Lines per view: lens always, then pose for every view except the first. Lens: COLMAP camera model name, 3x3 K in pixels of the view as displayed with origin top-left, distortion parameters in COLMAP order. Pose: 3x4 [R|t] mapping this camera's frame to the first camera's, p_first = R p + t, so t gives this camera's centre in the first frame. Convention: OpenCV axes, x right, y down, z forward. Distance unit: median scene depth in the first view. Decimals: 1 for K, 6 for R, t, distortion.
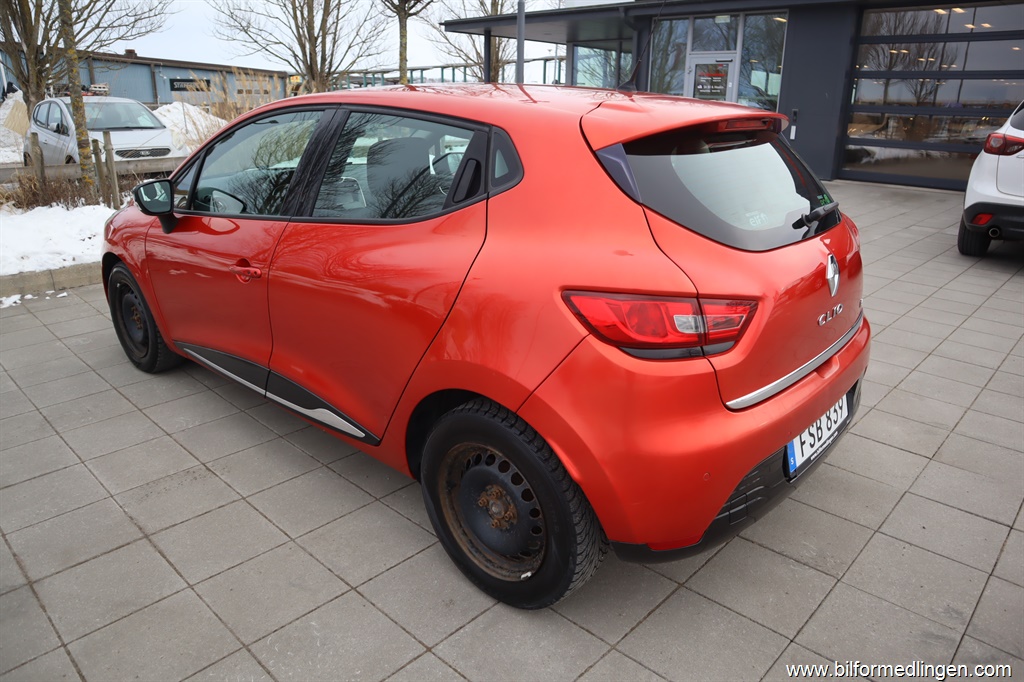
lens RADIAL K [[708.9, 0, 512.7], [0, 708.9, 338.4], [0, 0, 1]] dist [-0.120788, 0.074128]
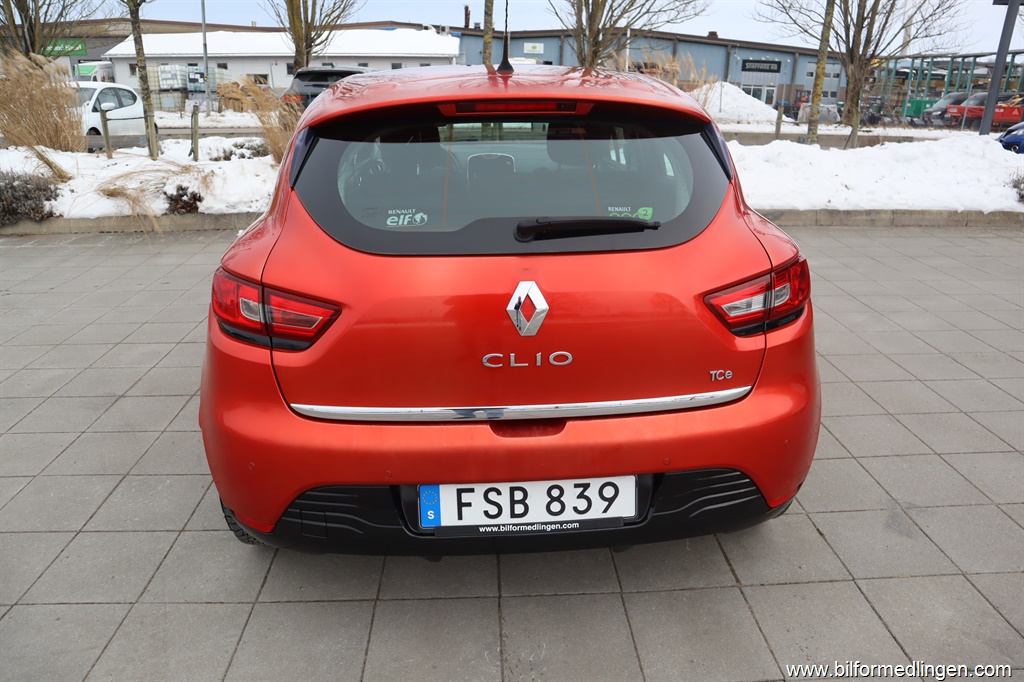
lens RADIAL K [[708.9, 0, 512.7], [0, 708.9, 338.4], [0, 0, 1]] dist [-0.120788, 0.074128]
pose [[0.720992, 0.237270, -0.651056, 0.137679], [-0.222046, 0.969116, 0.107285, -0.019941], [0.656404, 0.067213, 0.751410, 0.059023]]
